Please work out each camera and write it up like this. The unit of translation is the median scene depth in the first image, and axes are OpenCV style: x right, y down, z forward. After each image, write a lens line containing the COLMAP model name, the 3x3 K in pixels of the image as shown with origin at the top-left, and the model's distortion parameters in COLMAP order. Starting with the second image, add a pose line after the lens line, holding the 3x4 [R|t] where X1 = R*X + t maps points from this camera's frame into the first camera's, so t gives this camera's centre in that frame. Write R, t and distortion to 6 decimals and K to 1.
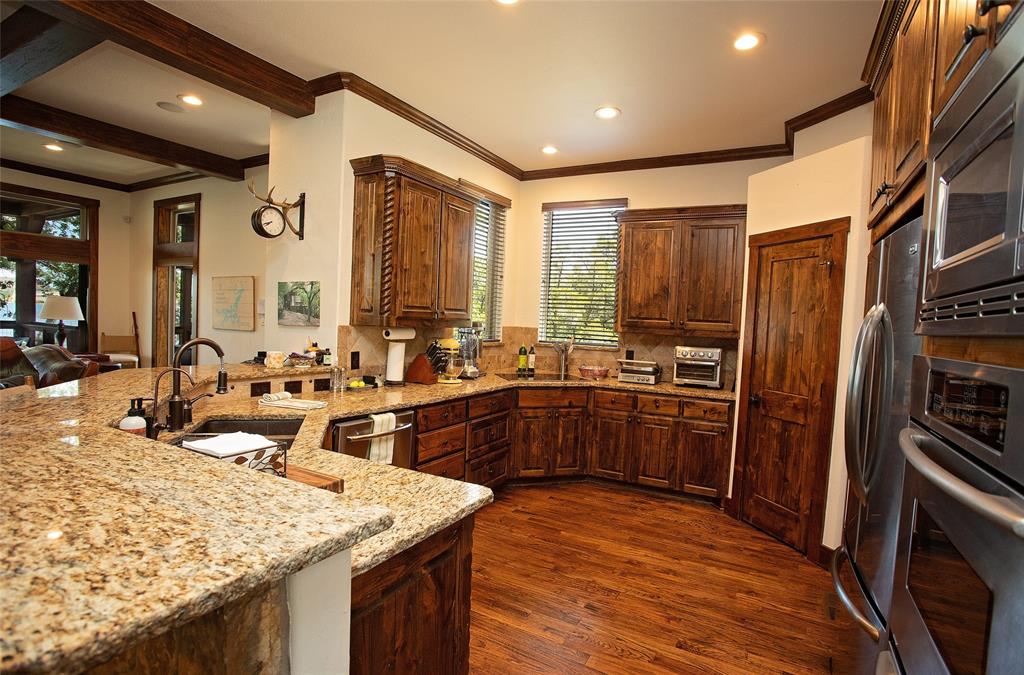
lens RADIAL K [[503.1, 0, 517.9], [0, 503.1, 342.7], [0, 0, 1]] dist [-0.066840, 0.025699]
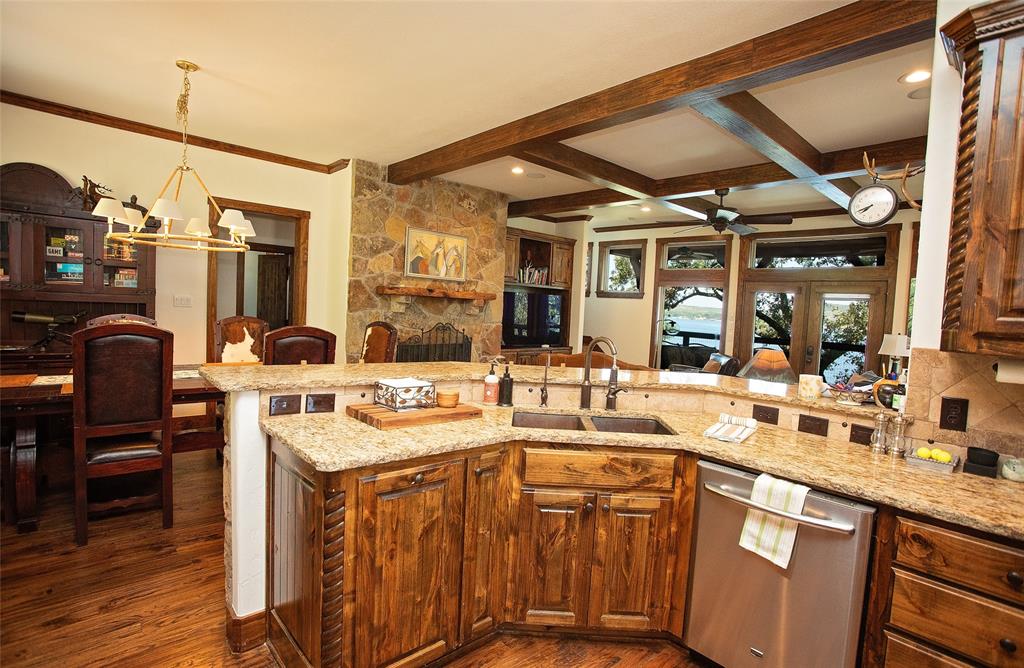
lens RADIAL K [[493.1, 0, 512.0], [0, 493.1, 336.2], [0, 0, 1]] dist [-0.039377, 0.002511]
pose [[-0.316974, -0.003149, -0.948429, 0.305978], [-0.106286, 0.993813, 0.032222, -0.013858], [0.942460, 0.111018, -0.315348, 0.651254]]
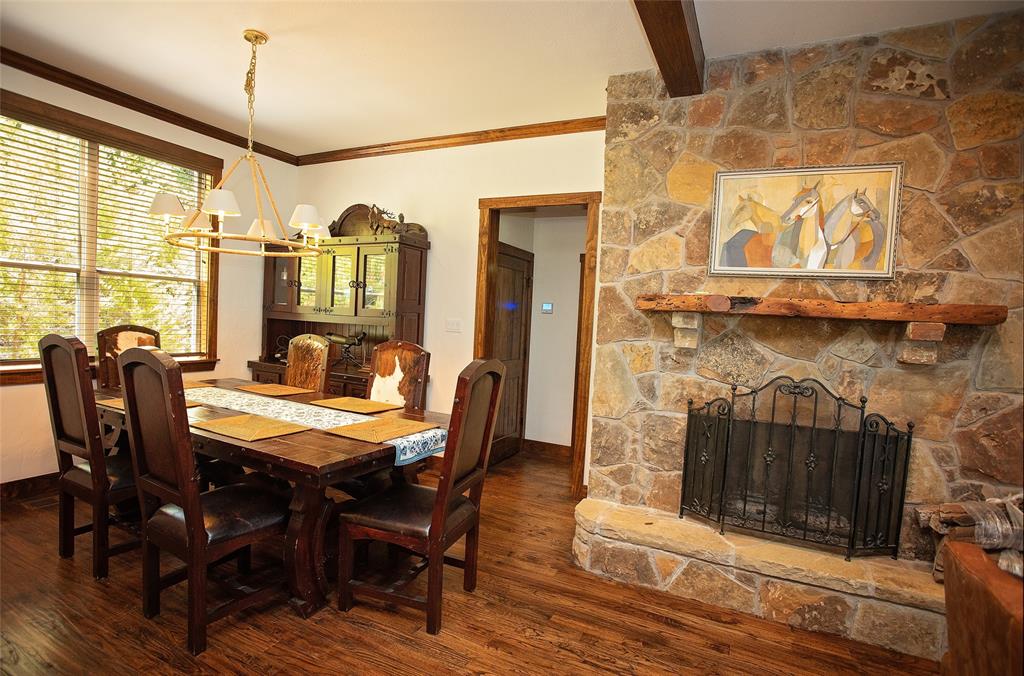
lens RADIAL K [[503.1, 0, 509.5], [0, 503.1, 340.4], [0, 0, 1]] dist [-0.066840, 0.025699]
pose [[-0.994895, -0.085838, -0.053074, -0.755286], [-0.090649, 0.991234, 0.096115, -0.062679], [0.044358, 0.100435, -0.993954, 0.573883]]
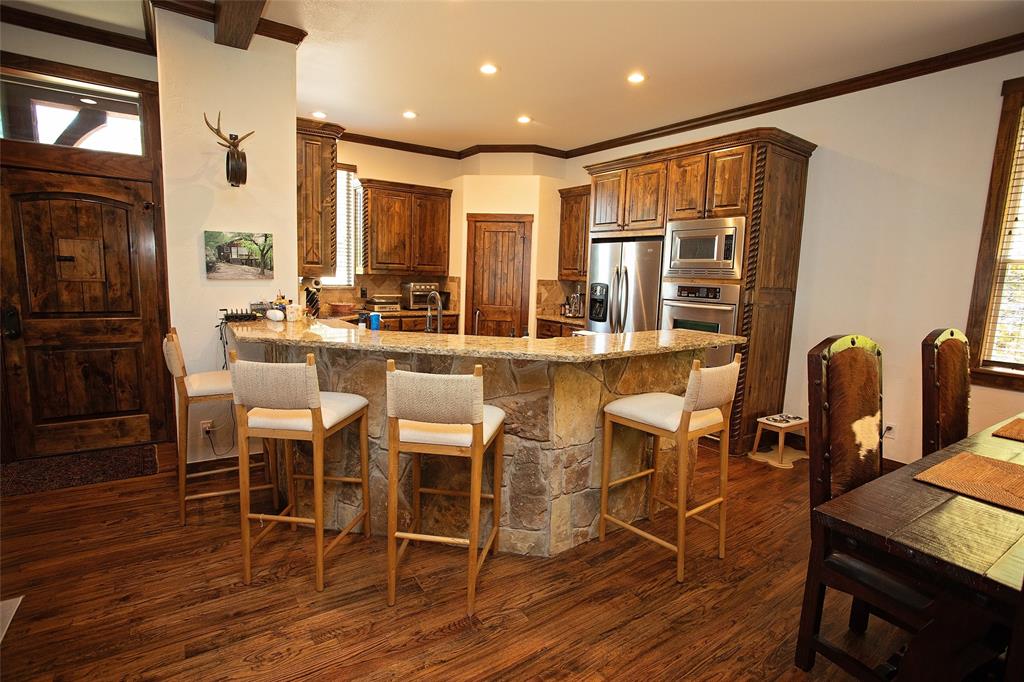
lens RADIAL K [[503.4, 0, 513.7], [0, 503.4, 345.2], [0, 0, 1]] dist [-0.030842, 0.005901]
pose [[0.455628, -0.152904, 0.876940, -0.995767], [0.027592, 0.987090, 0.157775, -0.042622], [-0.889743, -0.047690, 0.453964, 0.083433]]
